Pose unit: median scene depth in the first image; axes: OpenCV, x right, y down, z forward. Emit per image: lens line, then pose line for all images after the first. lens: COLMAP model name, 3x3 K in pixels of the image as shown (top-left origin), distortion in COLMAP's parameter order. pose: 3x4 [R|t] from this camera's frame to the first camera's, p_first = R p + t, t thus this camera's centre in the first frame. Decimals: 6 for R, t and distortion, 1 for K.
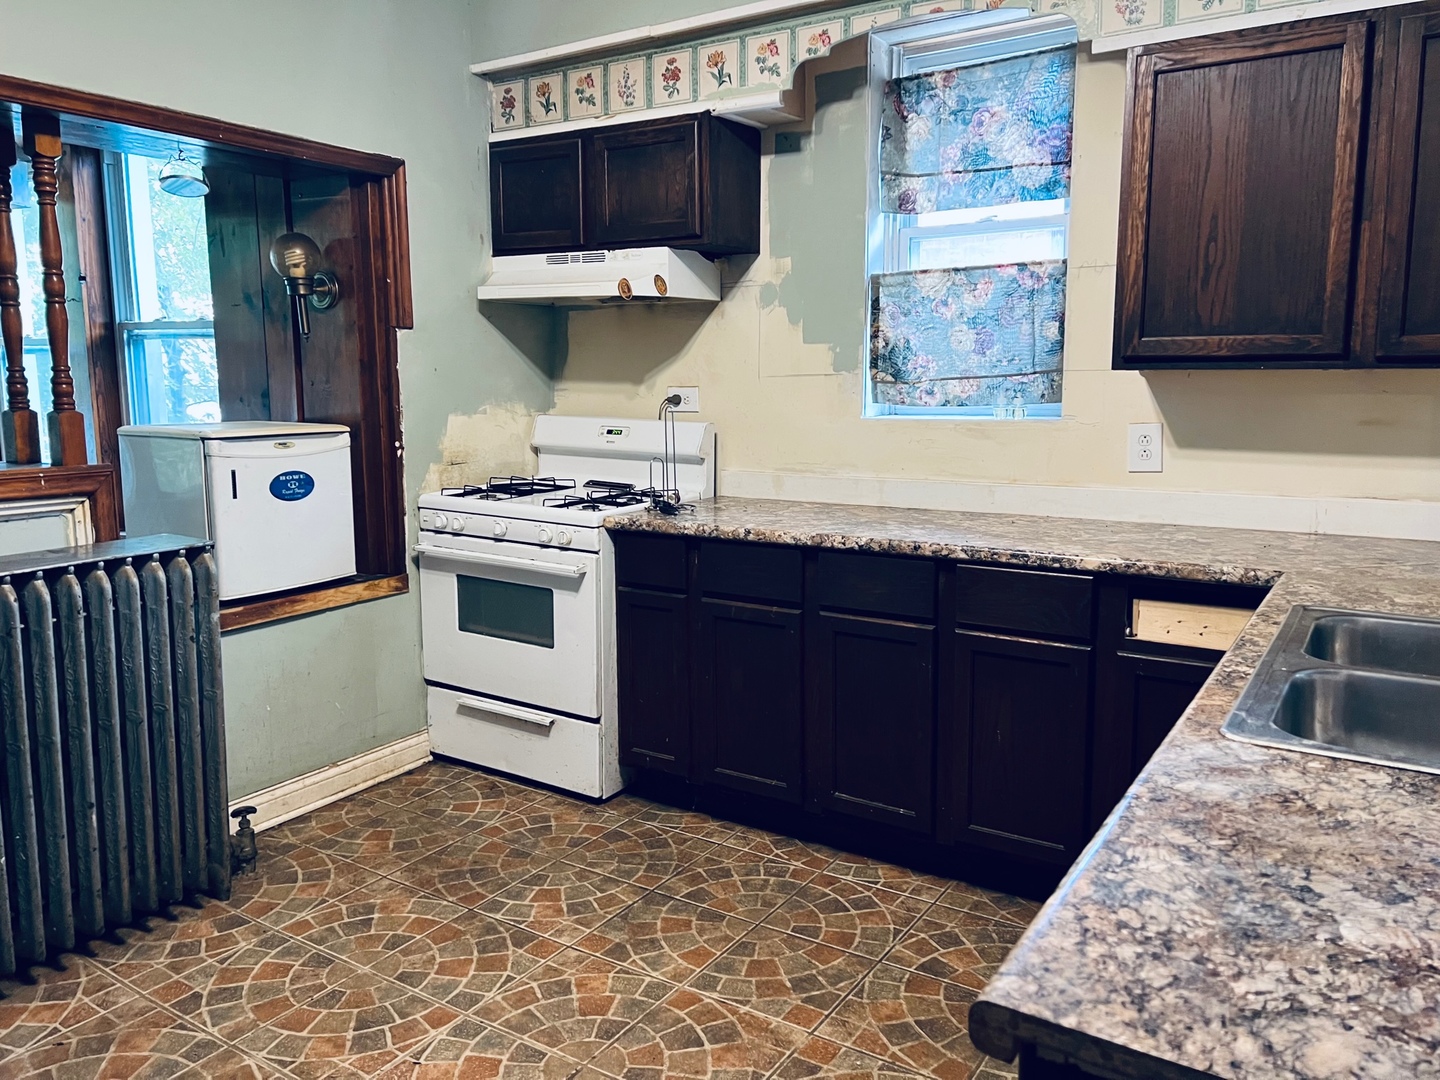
lens RADIAL K [[1079.8, 0, 721.6], [0, 1079.8, 548.1], [0, 0, 1]] dist [0.005104, 0.002918]
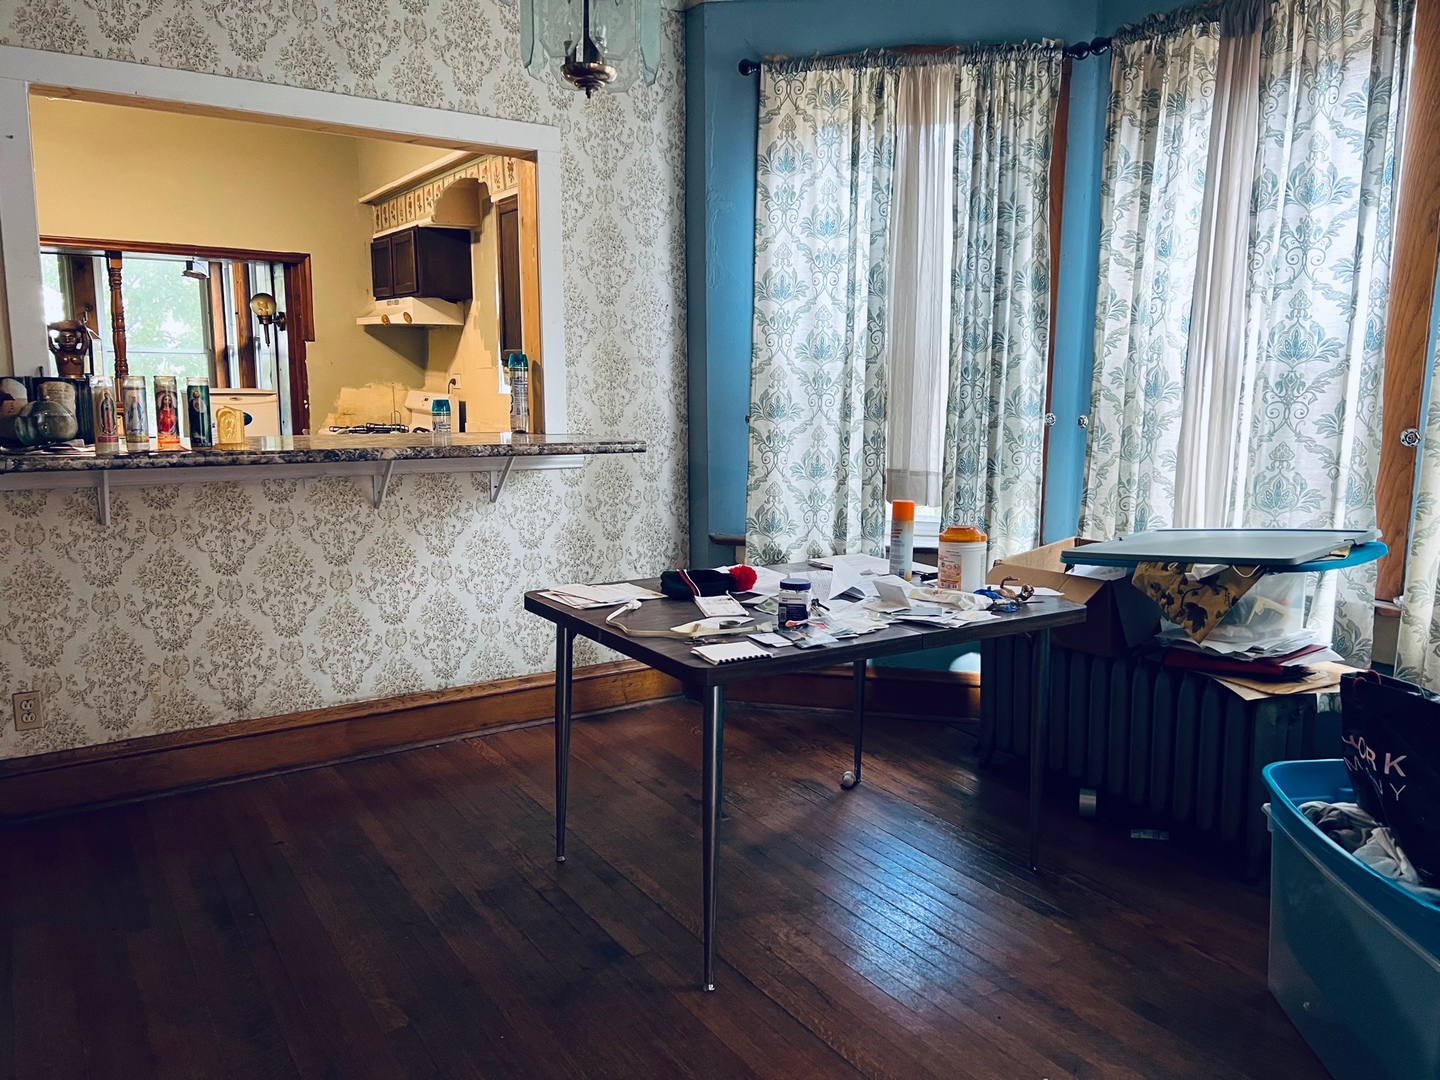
lens RADIAL K [[1079.8, 0, 721.6], [0, 1079.8, 548.1], [0, 0, 1]] dist [0.005104, 0.002918]
pose [[0.922448, 0.073445, -0.379071, 1.055974], [-0.073993, 0.997172, 0.013143, 0.077202], [0.378965, 0.015925, 0.925274, -0.452608]]
